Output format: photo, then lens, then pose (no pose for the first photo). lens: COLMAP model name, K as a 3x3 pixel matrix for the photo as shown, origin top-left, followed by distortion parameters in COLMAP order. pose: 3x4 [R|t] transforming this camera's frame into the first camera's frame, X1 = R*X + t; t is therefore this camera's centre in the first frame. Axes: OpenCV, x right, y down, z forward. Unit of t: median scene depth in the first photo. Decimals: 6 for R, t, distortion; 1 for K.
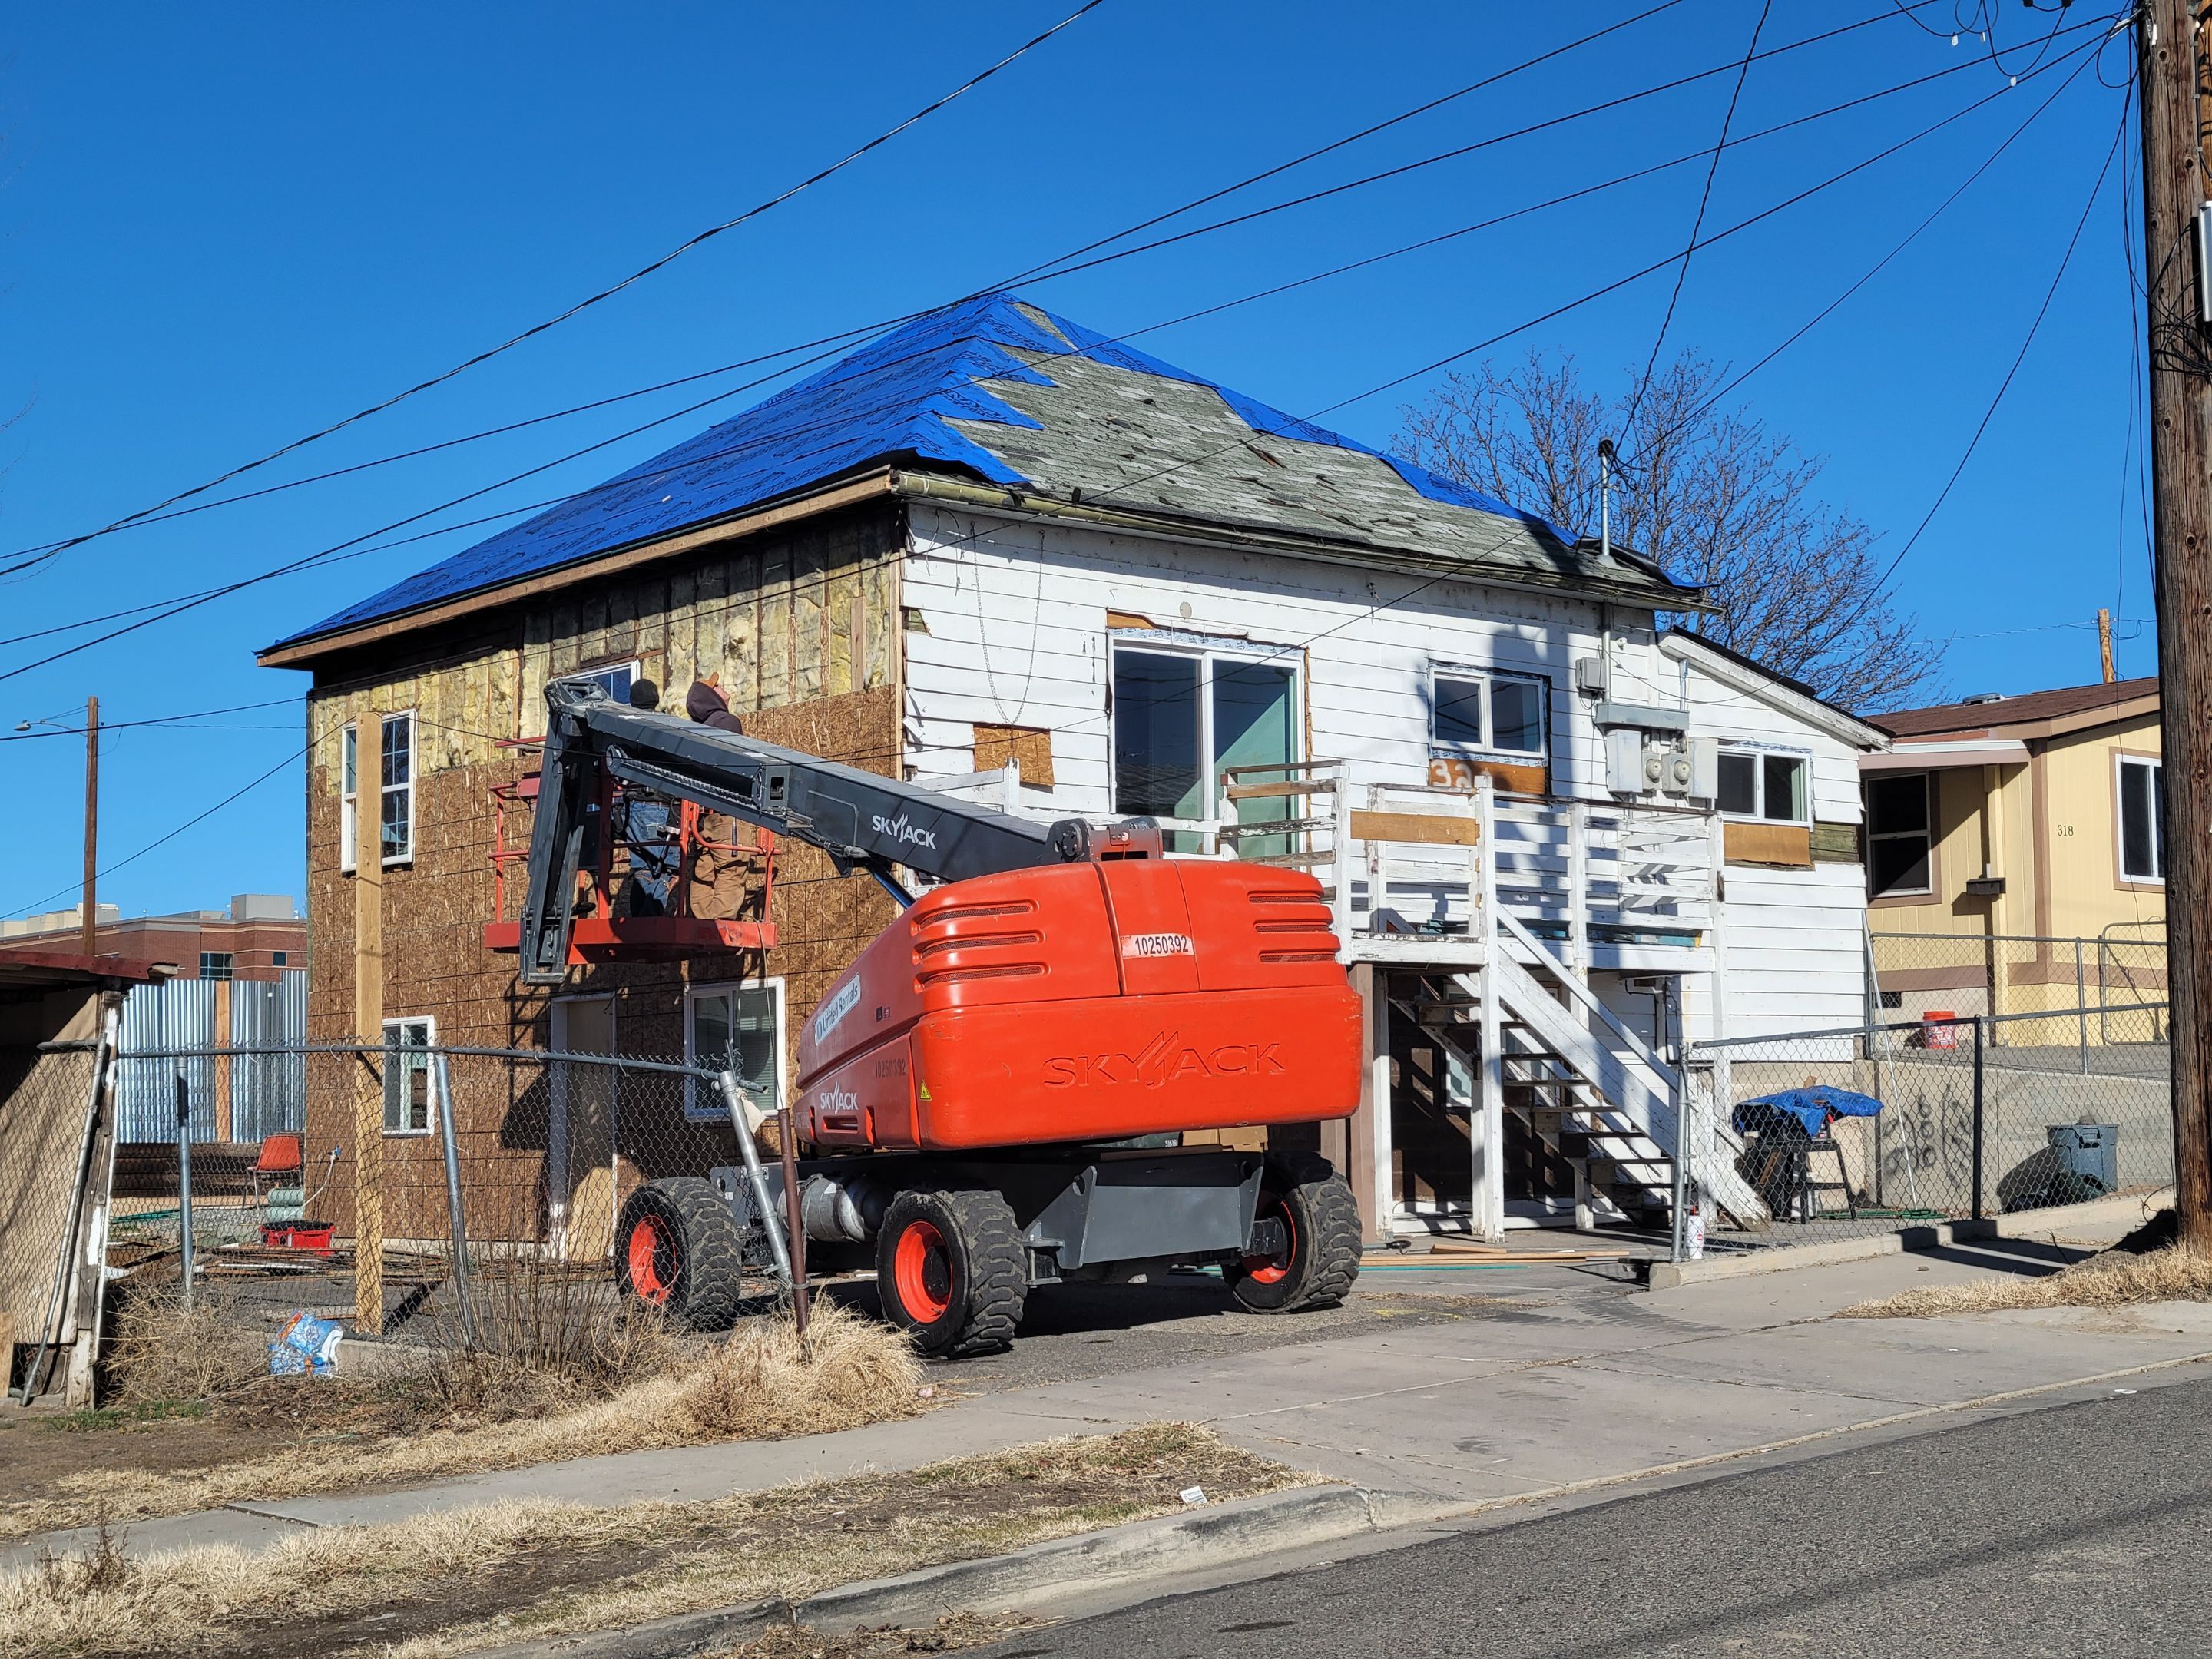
lens RADIAL K [[3164.7, 0, 1011.7], [0, 3164.7, 896.7], [0, 0, 1]] dist [0.095761, -0.168257]
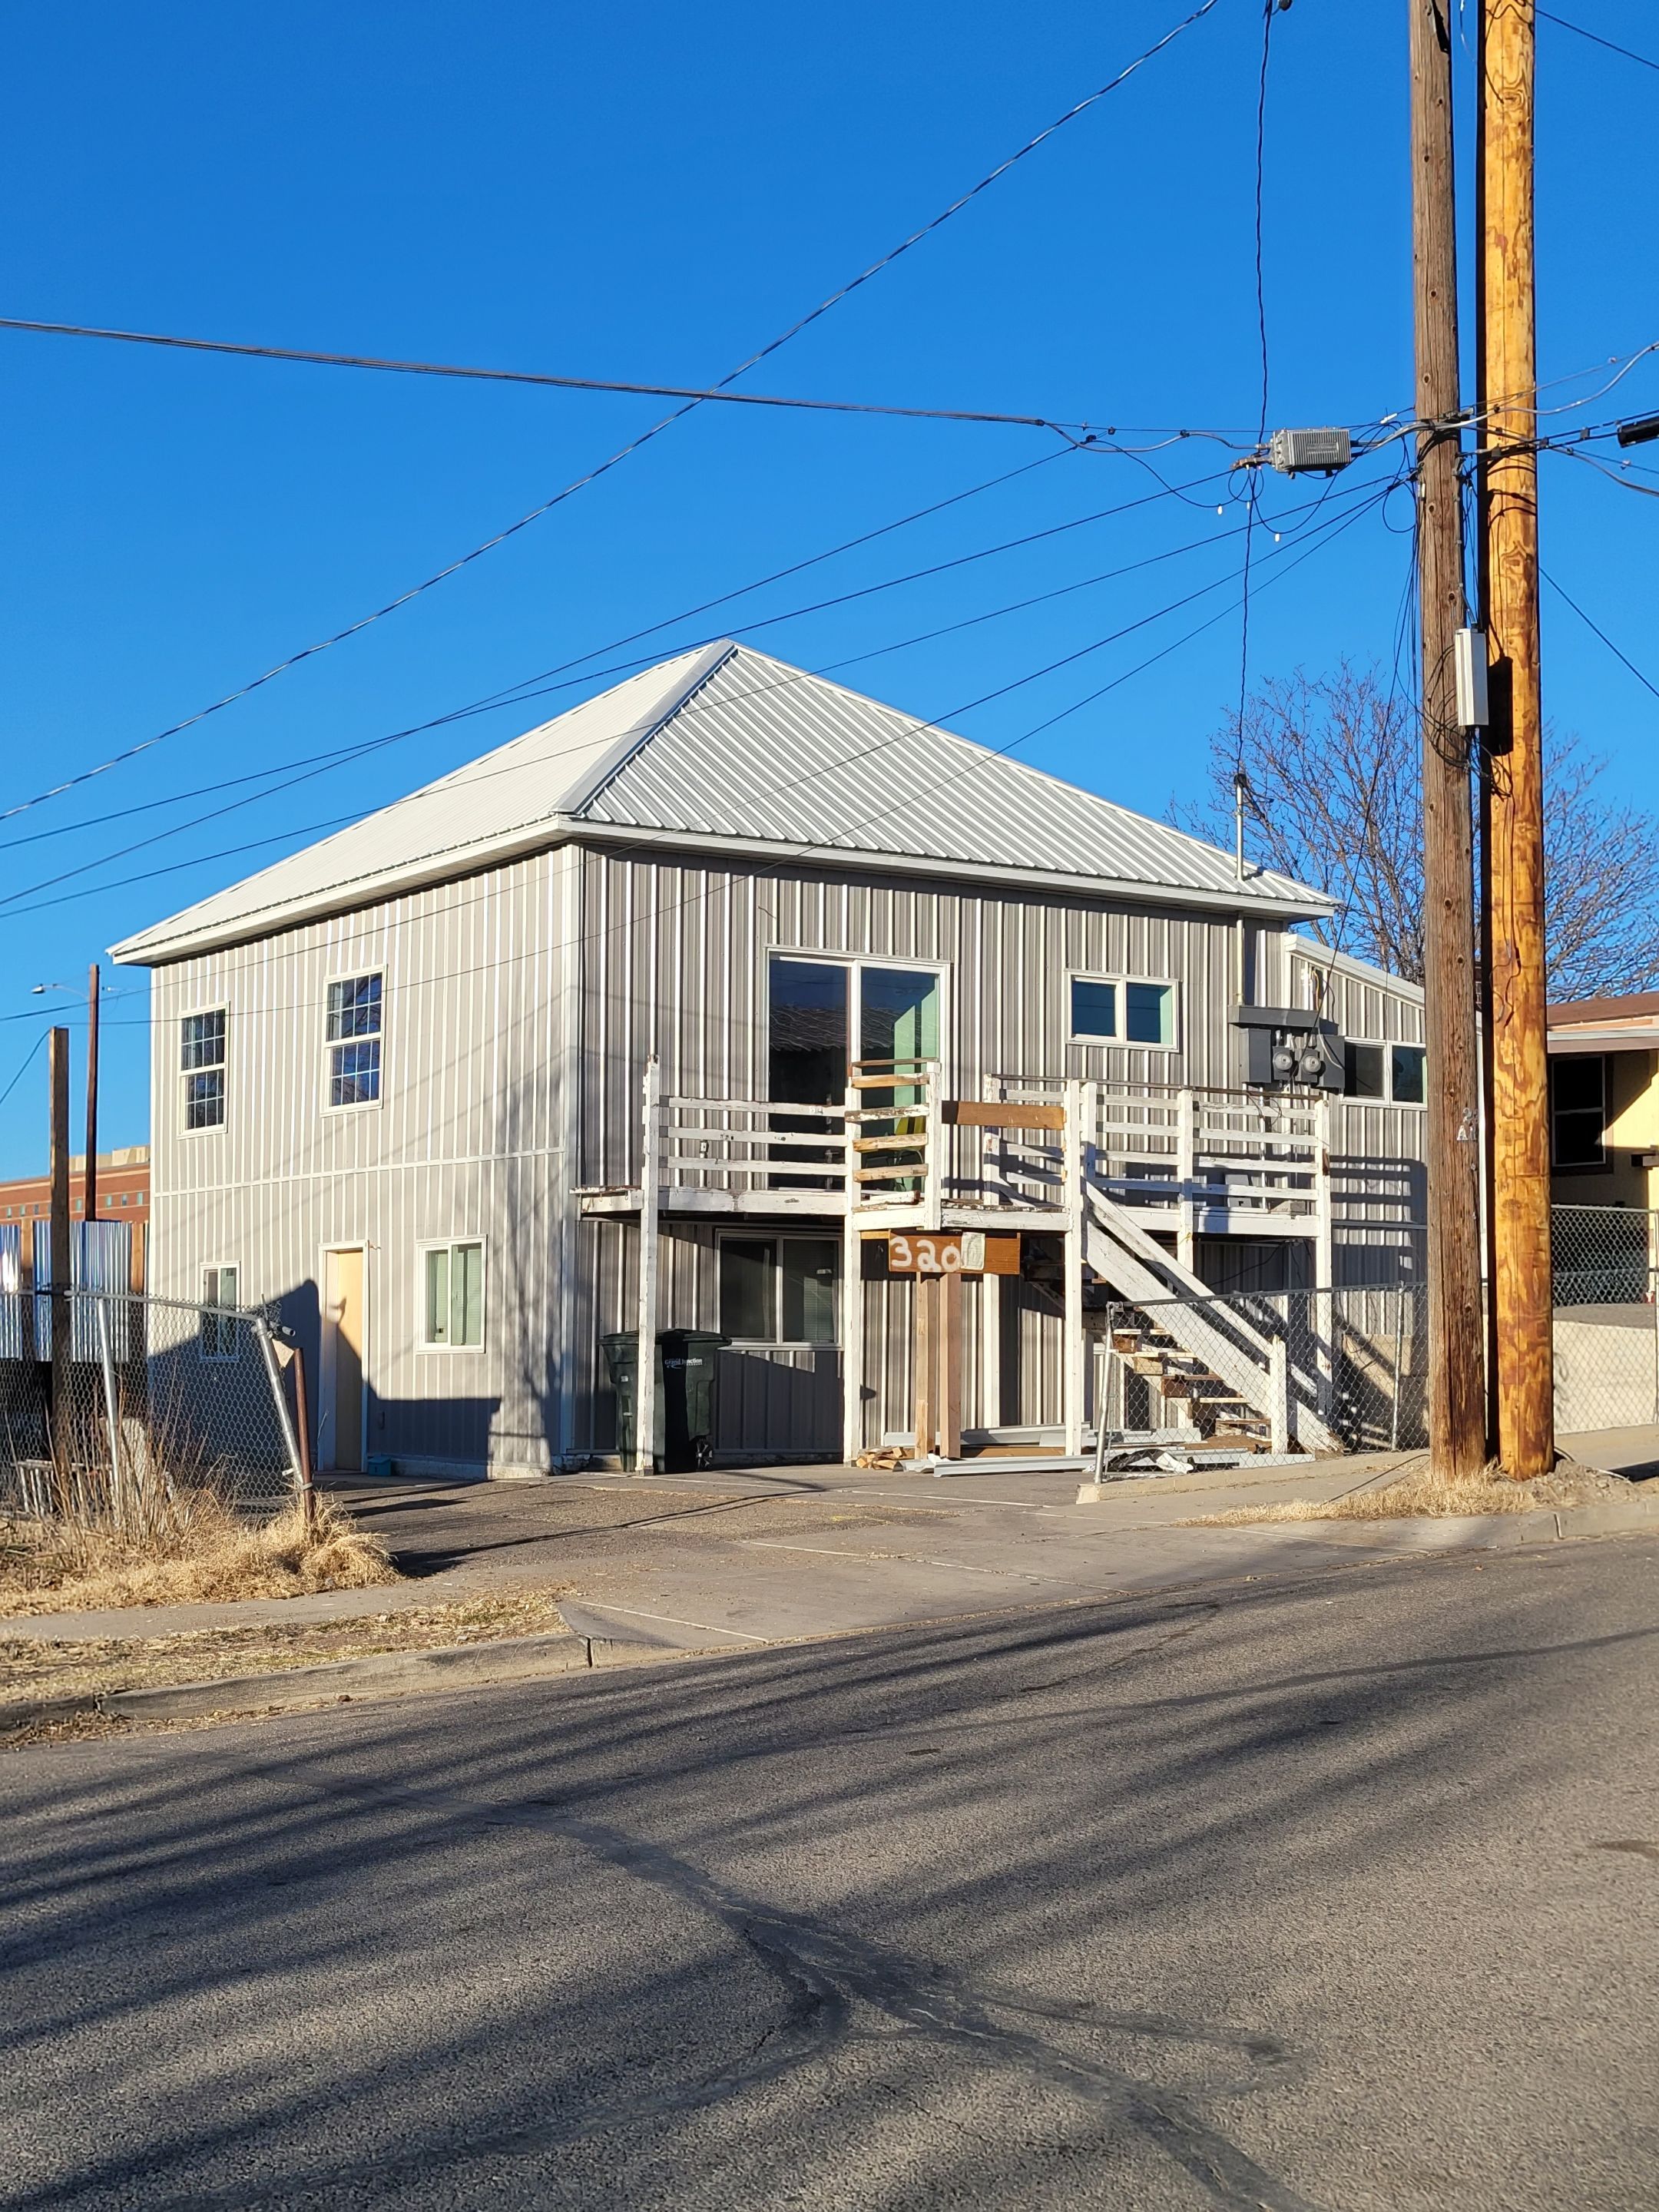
lens RADIAL K [[3021.0, 0, 691.0], [0, 3021.0, 1152.3], [0, 0, 1]] dist [0.040435, -0.034251]
pose [[0.993805, 0.008163, -0.110841, 0.129257], [-0.007632, 0.999957, 0.005208, -0.011865], [0.110879, -0.004329, 0.993824, -0.119992]]
